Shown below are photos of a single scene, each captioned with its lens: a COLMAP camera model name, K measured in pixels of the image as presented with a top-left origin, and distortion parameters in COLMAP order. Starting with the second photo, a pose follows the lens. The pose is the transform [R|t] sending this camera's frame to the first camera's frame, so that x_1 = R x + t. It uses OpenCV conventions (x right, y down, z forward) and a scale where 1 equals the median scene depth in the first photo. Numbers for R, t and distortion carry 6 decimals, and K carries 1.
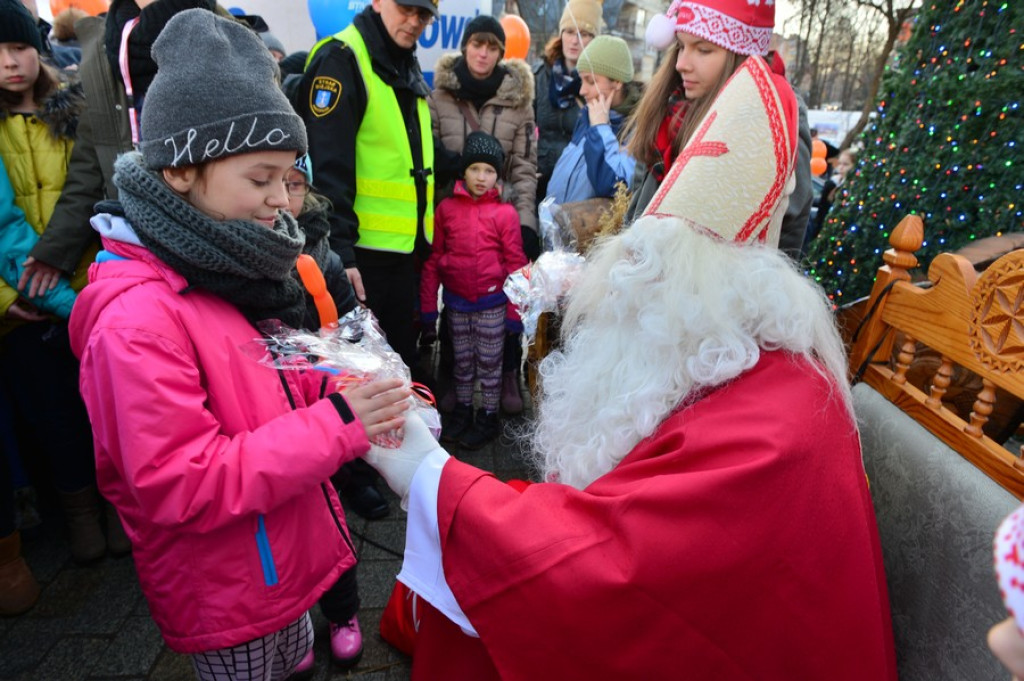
lens RADIAL K [[678.1, 0, 512.8], [0, 678.1, 338.2], [0, 0, 1]] dist [-0.016648, 0.002423]
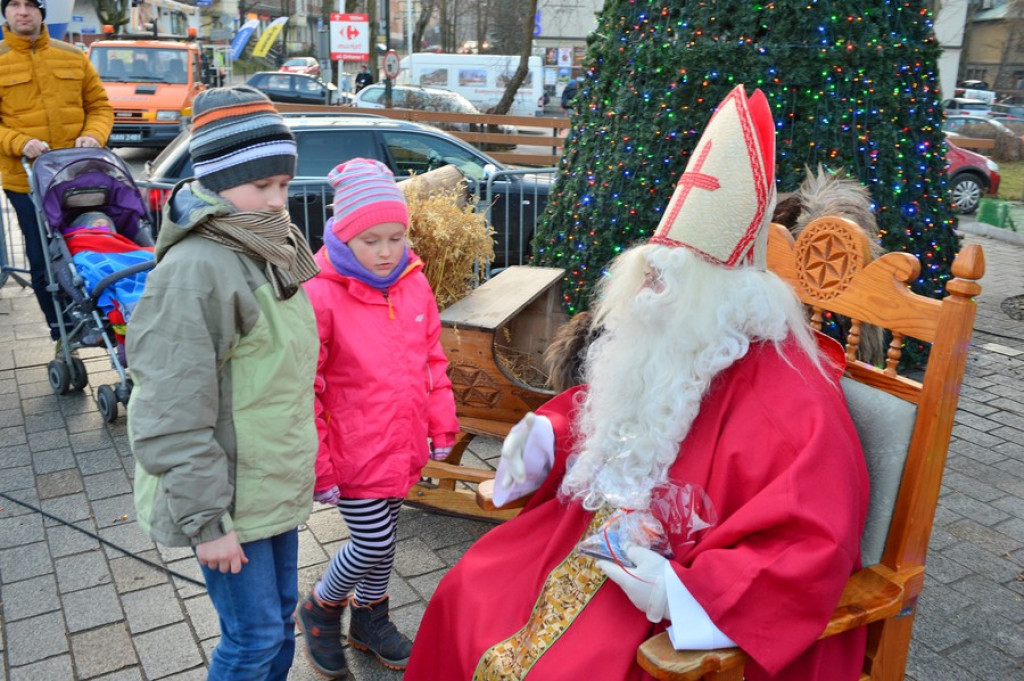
lens RADIAL K [[925.4, 0, 511.2], [0, 925.4, 341.0], [0, 0, 1]] dist [-0.014687, -0.007267]
pose [[0.890252, -0.143961, 0.432120, -0.219105], [0.152889, 0.988141, 0.014217, 0.001392], [-0.429042, 0.053409, 0.901704, -0.149728]]
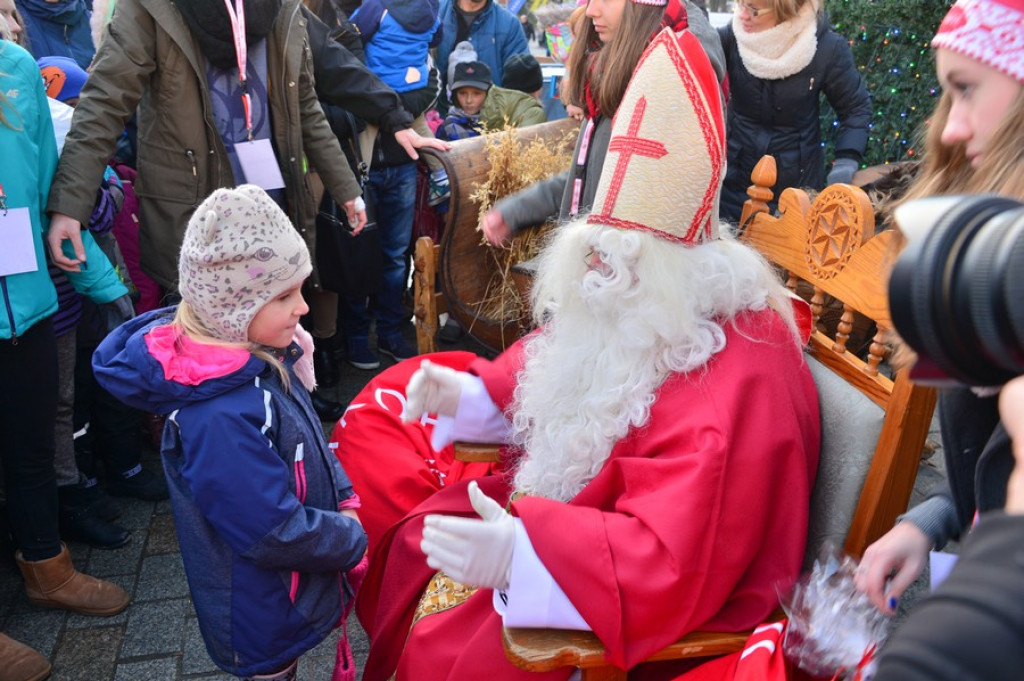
lens RADIAL K [[880.5, 0, 517.9], [0, 880.5, 345.6], [0, 0, 1]] dist [-0.057417, 0.022117]
pose [[0.982511, -0.062842, 0.175279, -0.043614], [0.054950, 0.997260, 0.049523, 0.017154], [-0.177911, -0.039026, 0.983272, -0.155148]]
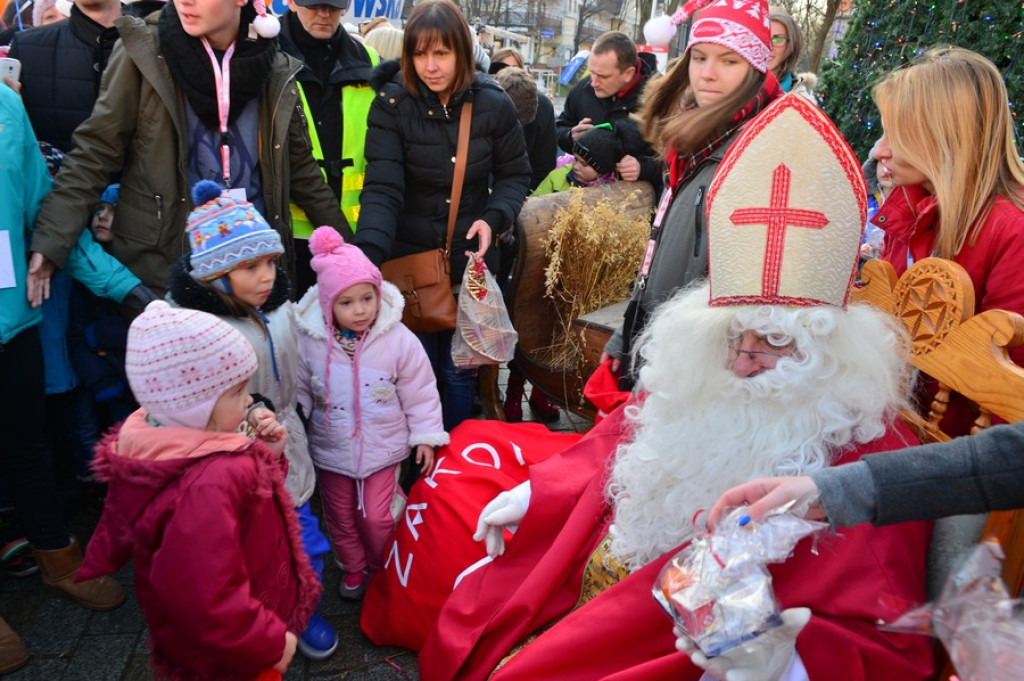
lens RADIAL K [[791.4, 0, 512.3], [0, 791.4, 340.4], [0, 0, 1]] dist [-0.033297, 0.009252]
pose [[0.992612, -0.016817, 0.120164, -0.055095], [0.016873, 0.999857, 0.000549, 0.002652], [-0.120156, 0.001482, 0.992754, -0.102346]]
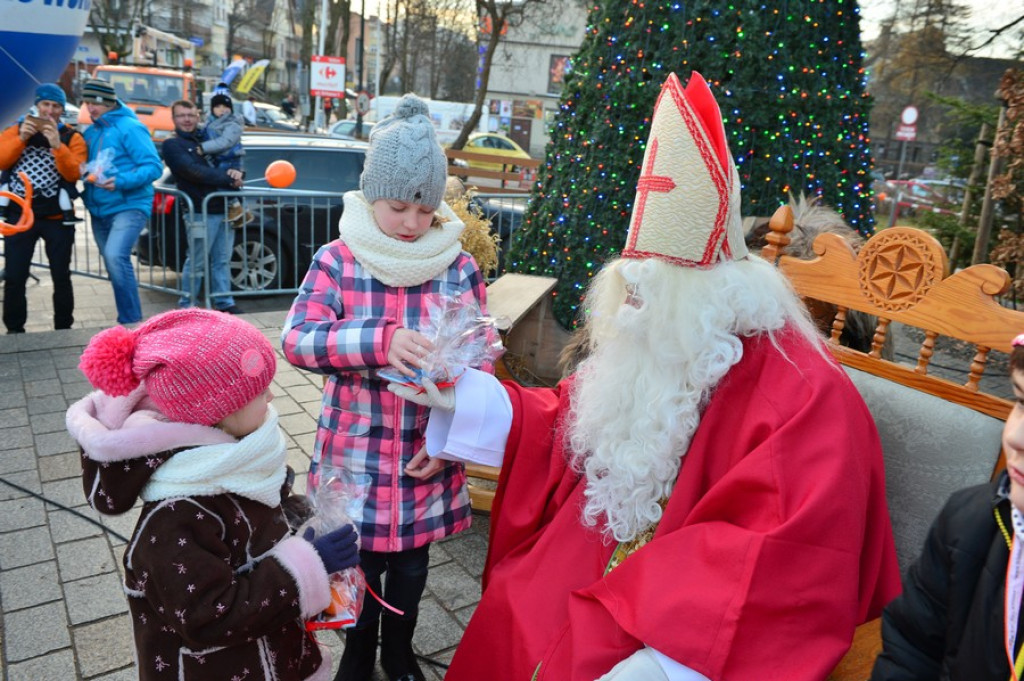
lens RADIAL K [[775.8, 0, 508.4], [0, 775.8, 340.0], [0, 0, 1]] dist [-0.022025, -0.006261]
pose [[0.857821, -0.106199, 0.502857, -0.235306], [0.113663, 0.993392, 0.015898, -0.002617], [-0.501222, 0.043519, 0.864224, -0.007101]]
